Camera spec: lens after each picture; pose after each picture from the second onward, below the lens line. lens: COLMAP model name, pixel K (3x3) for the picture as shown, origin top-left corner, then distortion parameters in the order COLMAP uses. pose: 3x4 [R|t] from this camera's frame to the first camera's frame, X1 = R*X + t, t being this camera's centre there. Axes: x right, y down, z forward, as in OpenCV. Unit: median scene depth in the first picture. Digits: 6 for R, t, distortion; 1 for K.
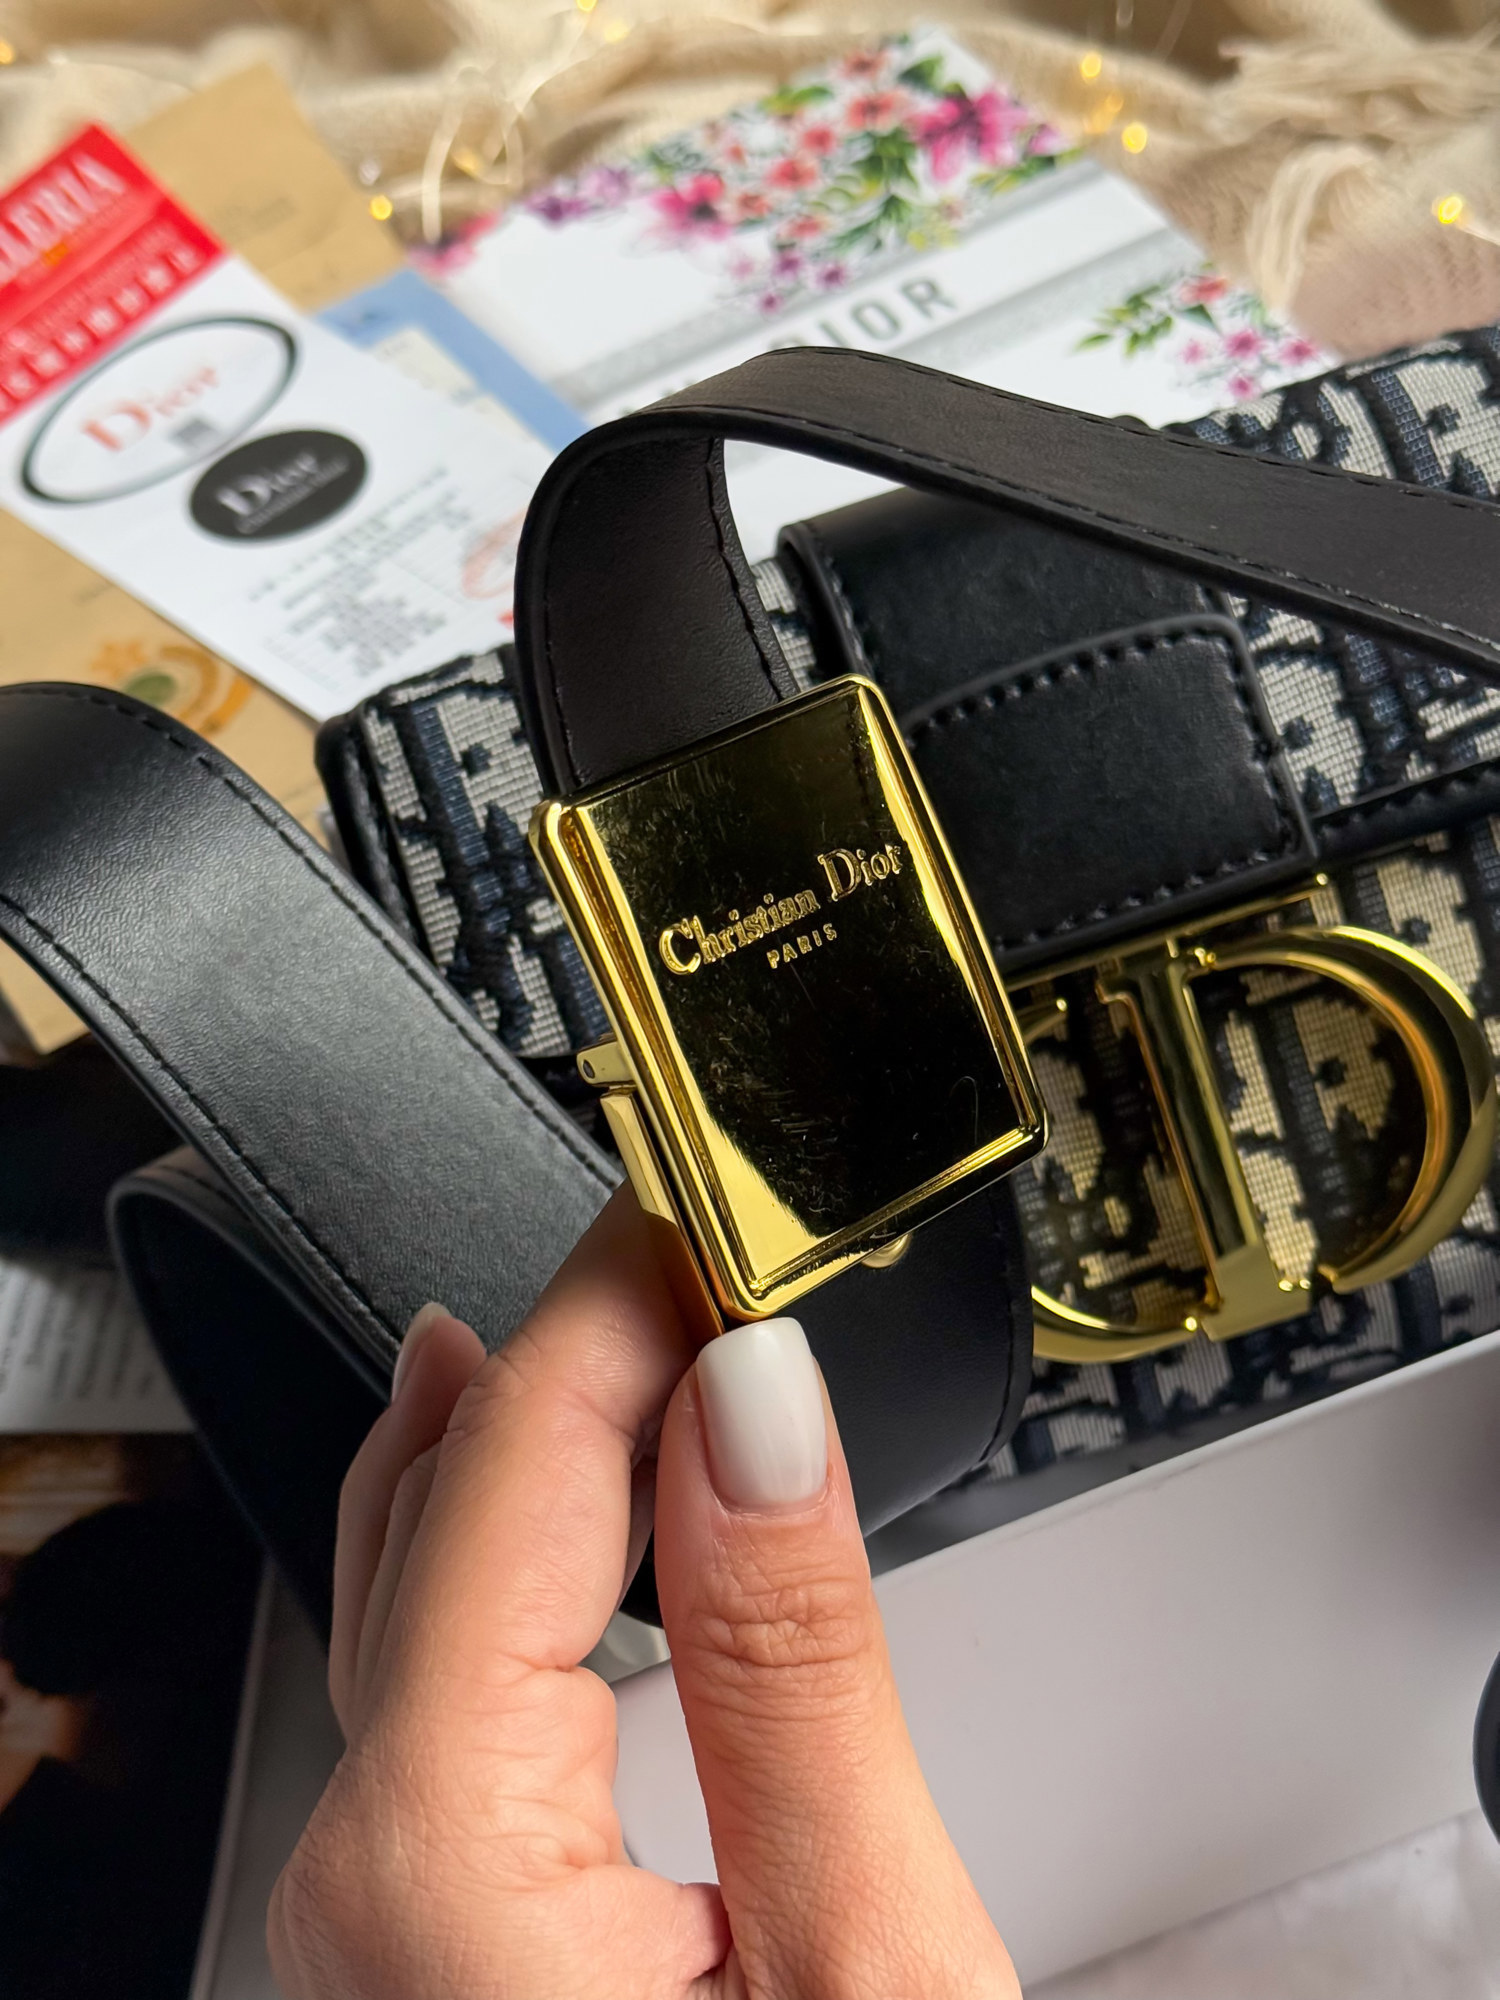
lens RADIAL K [[2848.3, 0, 750.0], [0, 2848.3, 1000.0], [0, 0, 1]] dist [0.215391, -0.519043]
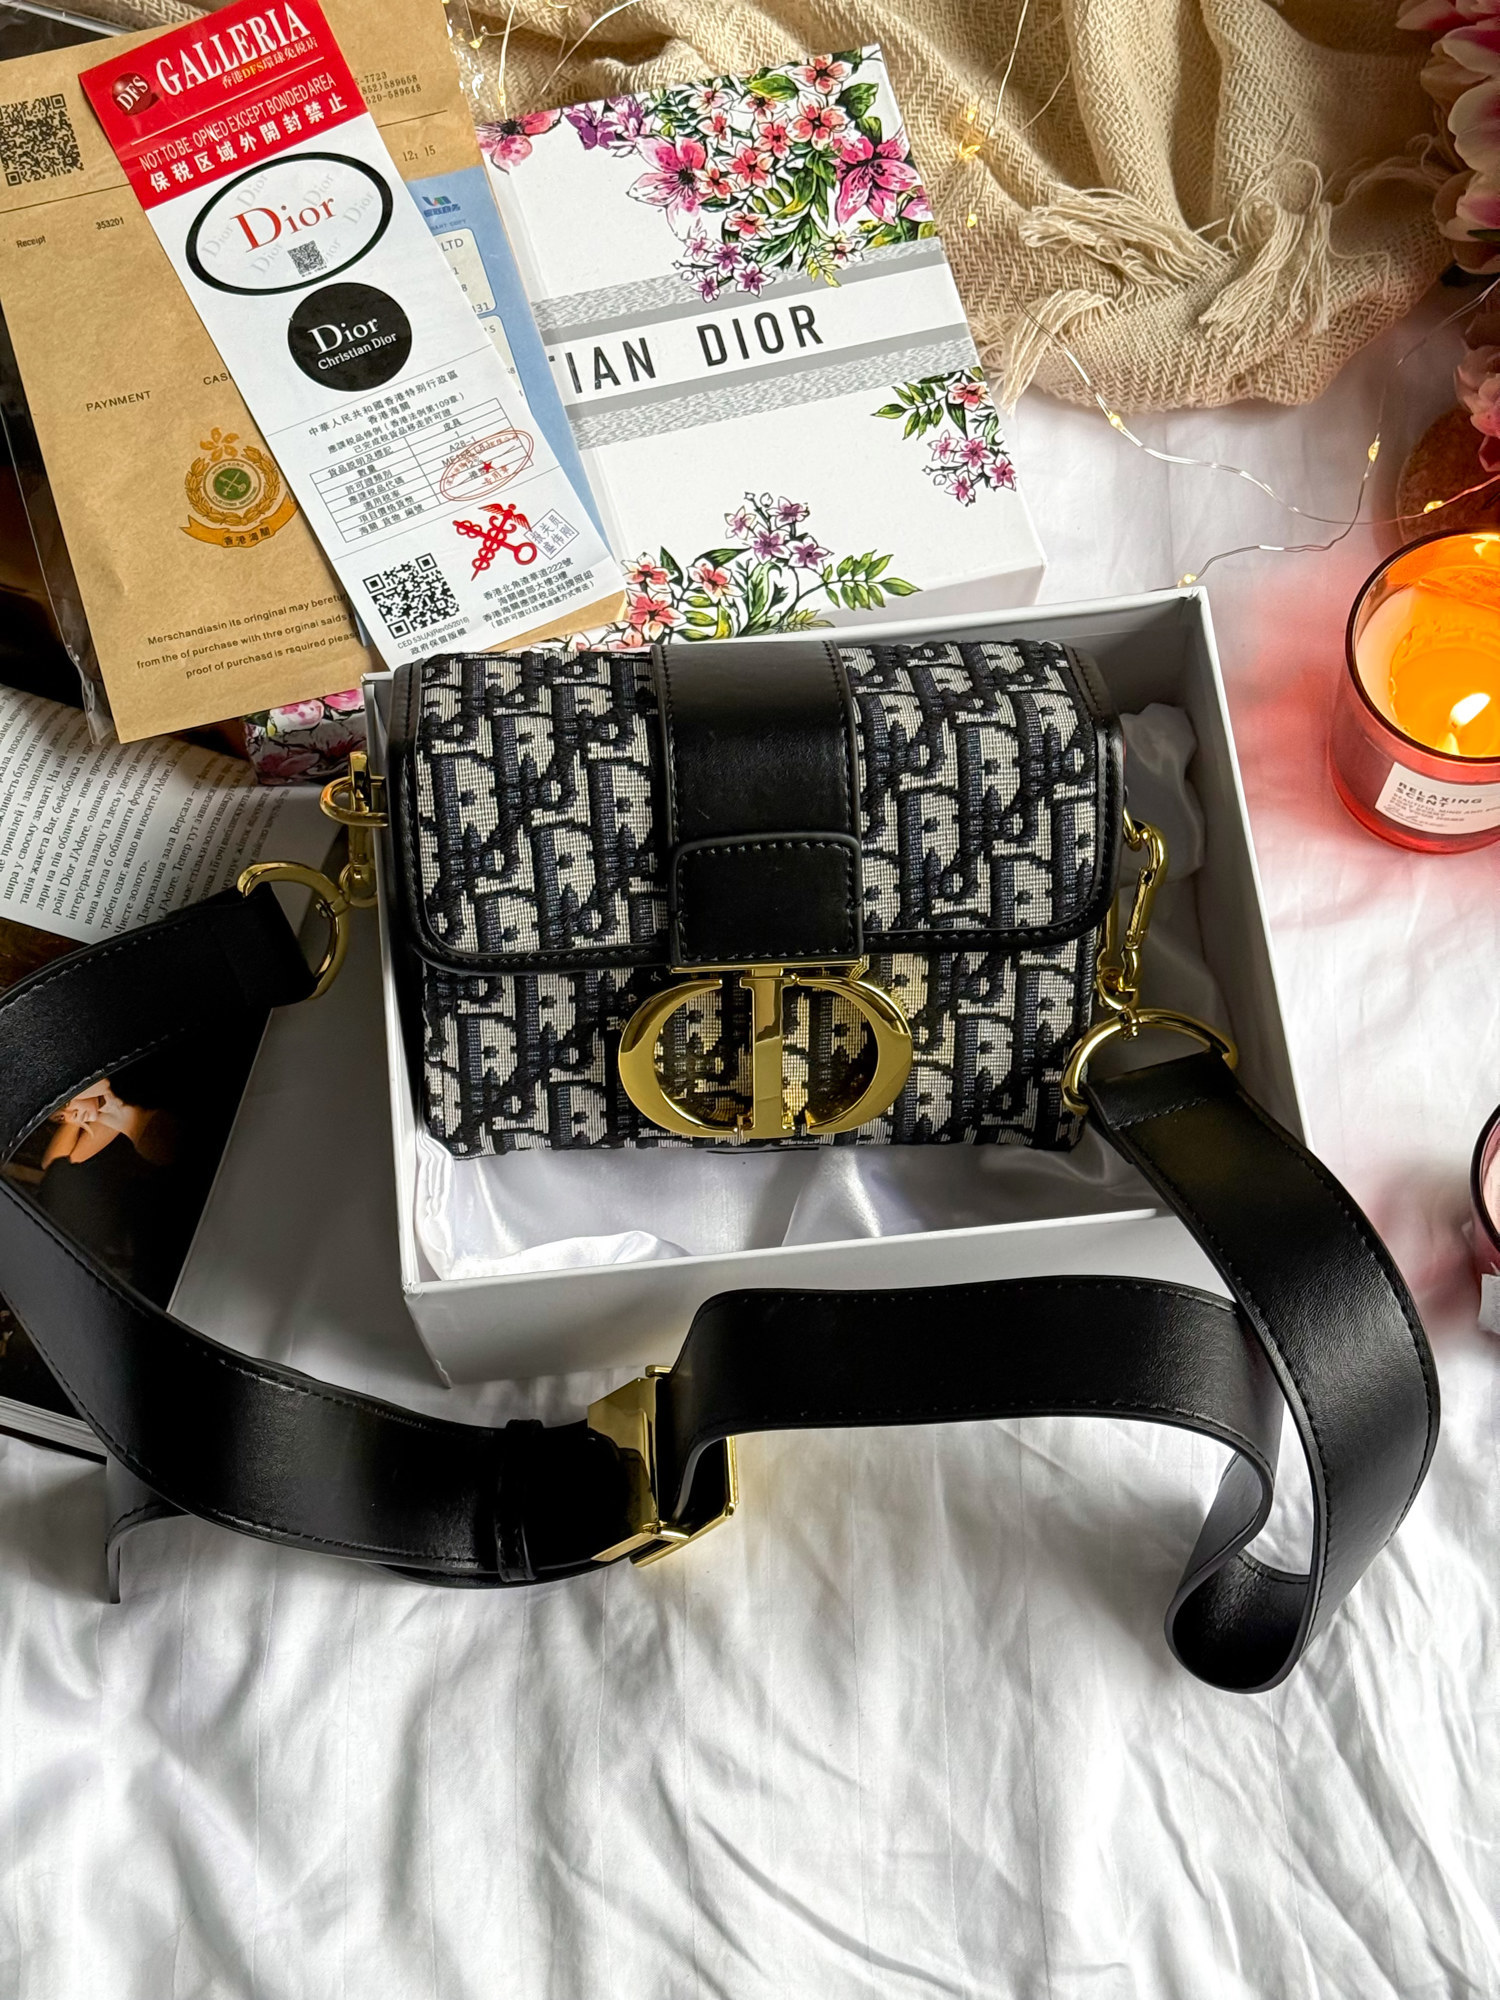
lens RADIAL K [[2840.1, 0, 739.5], [0, 2840.1, 1030.5], [0, 0, 1]] dist [0.213283, -0.411801]
pose [[0.954828, 0.244089, 0.169483, -0.205967], [-0.293014, 0.868298, 0.400253, -0.762136], [-0.049464, -0.431833, 0.900596, -0.803073]]
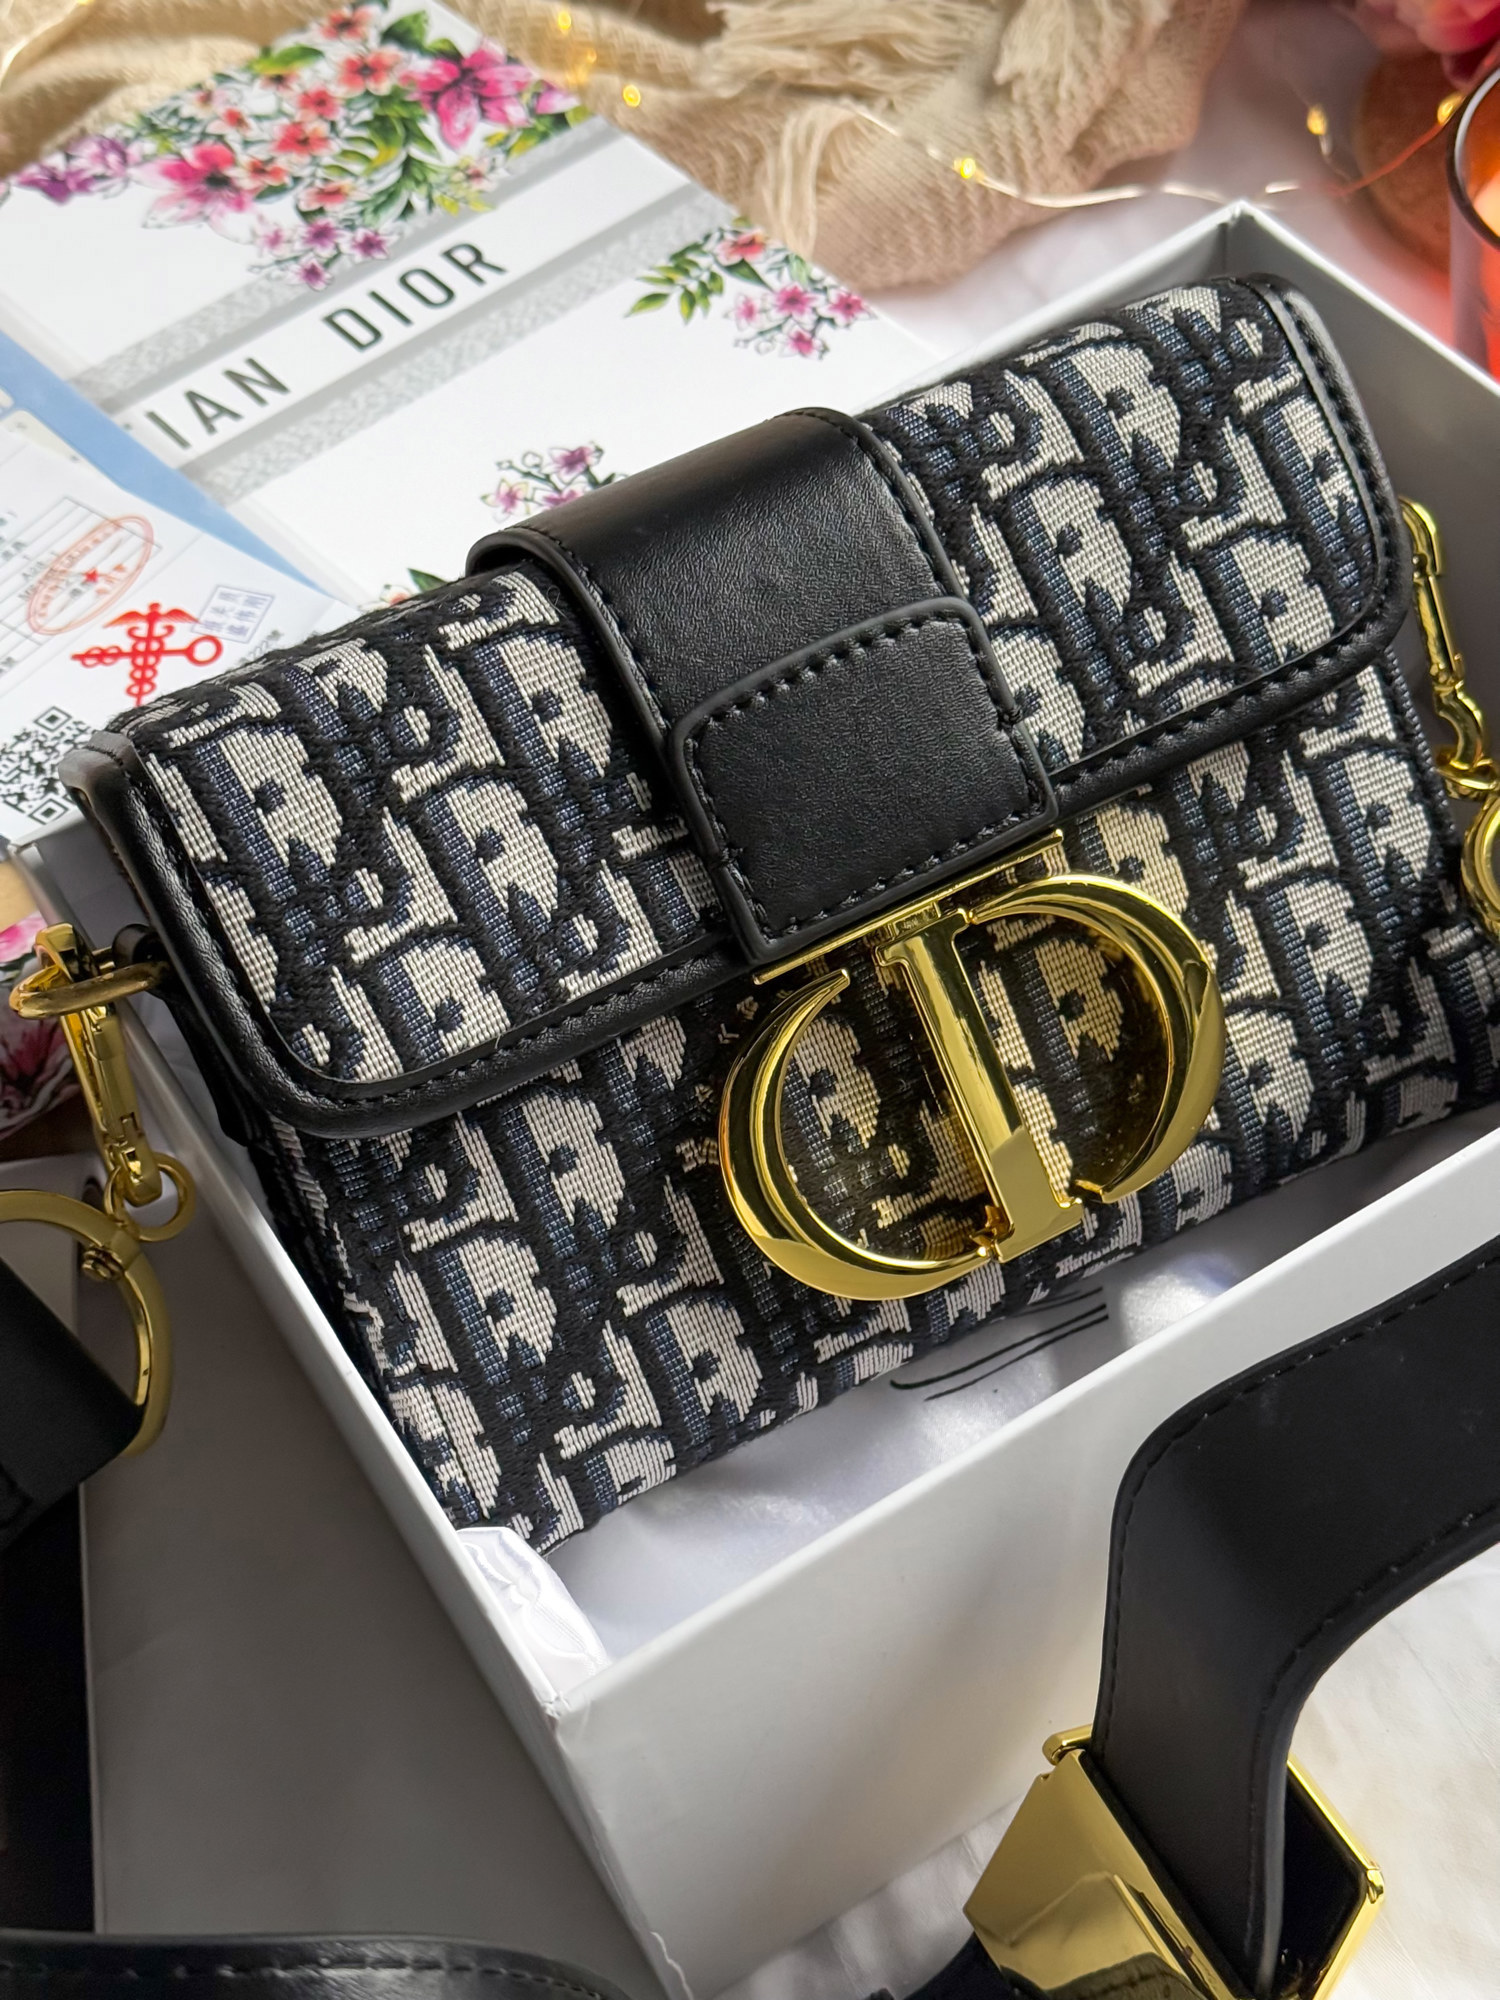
lens RADIAL K [[2856.9, 0, 739.7], [0, 2856.9, 1033.5], [0, 0, 1]] dist [0.191942, -0.368563]
pose [[0.960533, -0.116200, 0.252735, -0.199478], [0.102135, 0.992435, 0.068124, -0.052243], [-0.258739, -0.039622, 0.965134, -0.023479]]
